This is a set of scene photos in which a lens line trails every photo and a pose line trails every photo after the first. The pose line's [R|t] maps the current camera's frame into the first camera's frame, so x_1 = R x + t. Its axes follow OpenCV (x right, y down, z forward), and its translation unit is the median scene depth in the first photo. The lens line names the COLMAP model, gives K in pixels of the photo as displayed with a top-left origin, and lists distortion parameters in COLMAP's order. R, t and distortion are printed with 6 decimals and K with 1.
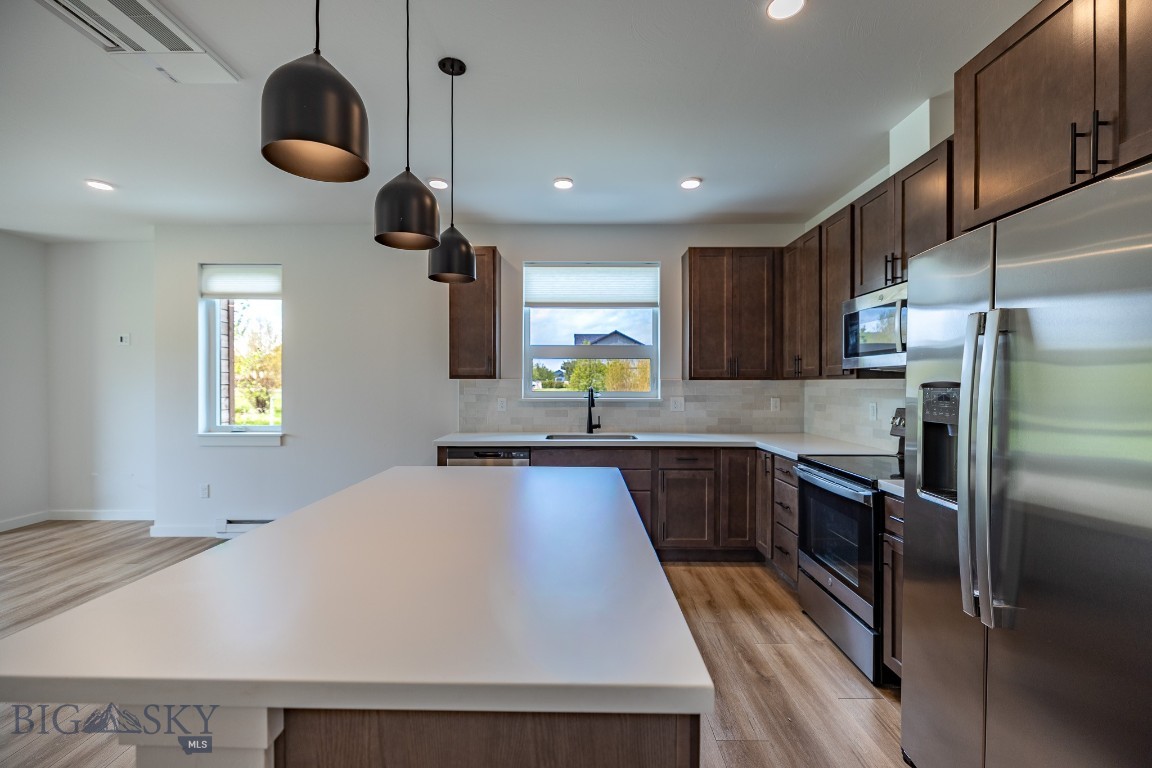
lens RADIAL K [[493.9, 0, 576.0], [0, 493.9, 384.0], [0, 0, 1]] dist [0.007106, 0.000084]
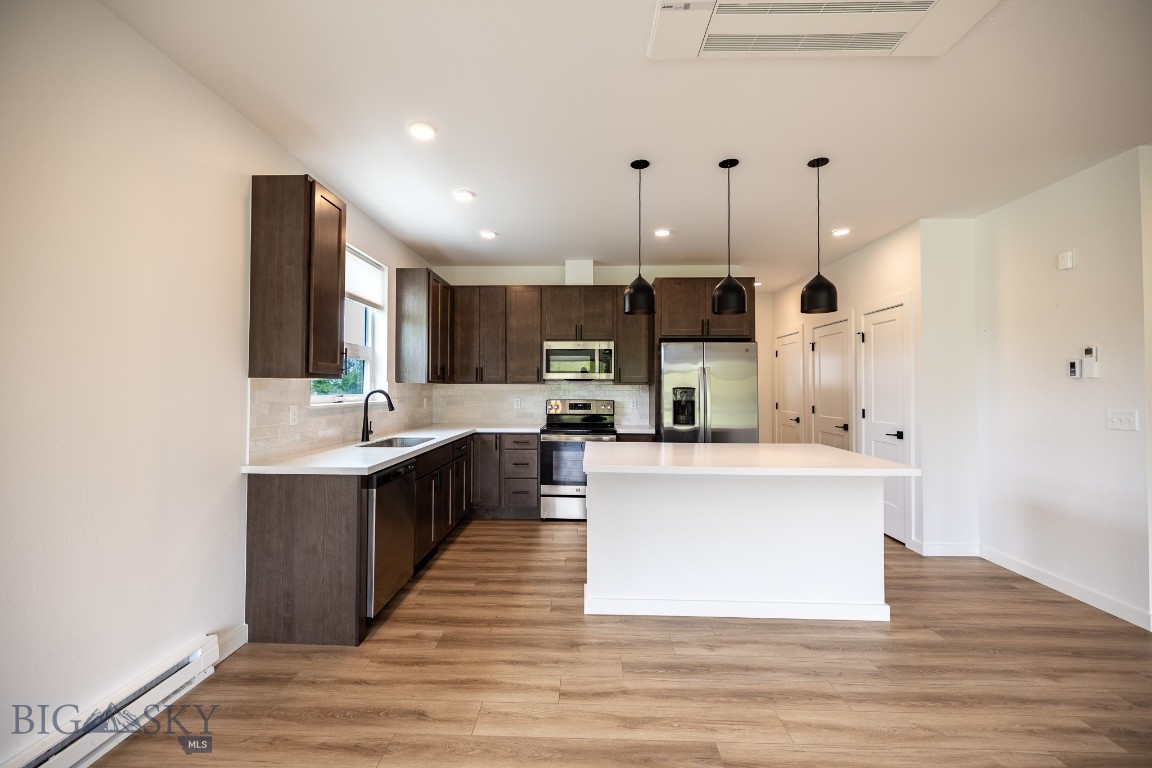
lens RADIAL K [[480.6, 0, 573.2], [0, 480.6, 377.4], [0, 0, 1]] dist [0.000601, -0.000062]
pose [[0.010281, 0.021454, 0.999717, -0.826263], [-0.004759, 0.999760, -0.021406, 0.000640], [-0.999936, -0.004538, 0.010380, 0.600216]]
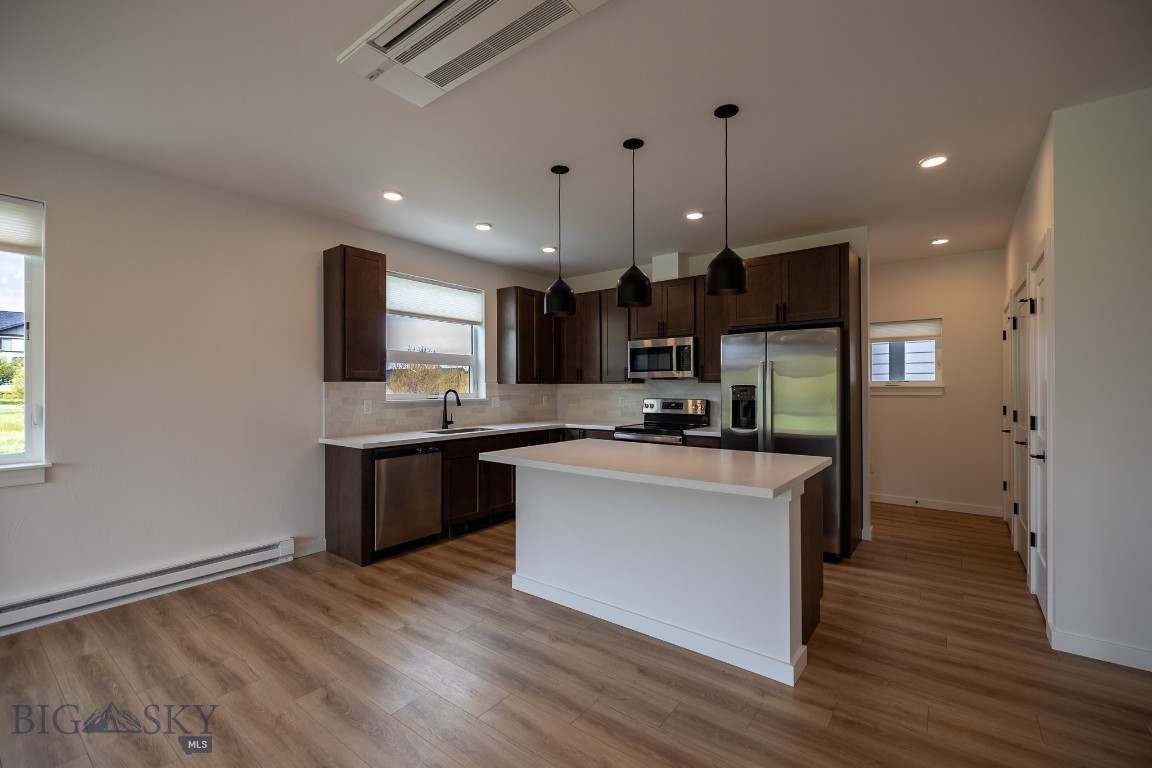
lens RADIAL K [[492.7, 0, 576.0], [0, 492.7, 384.0], [0, 0, 1]] dist [0.001560, -0.000047]
pose [[0.590795, 0.003124, 0.806816, -0.715970], [0.002192, 0.999983, -0.005477, 0.000455], [-0.806819, 0.005004, 0.590778, 0.056291]]
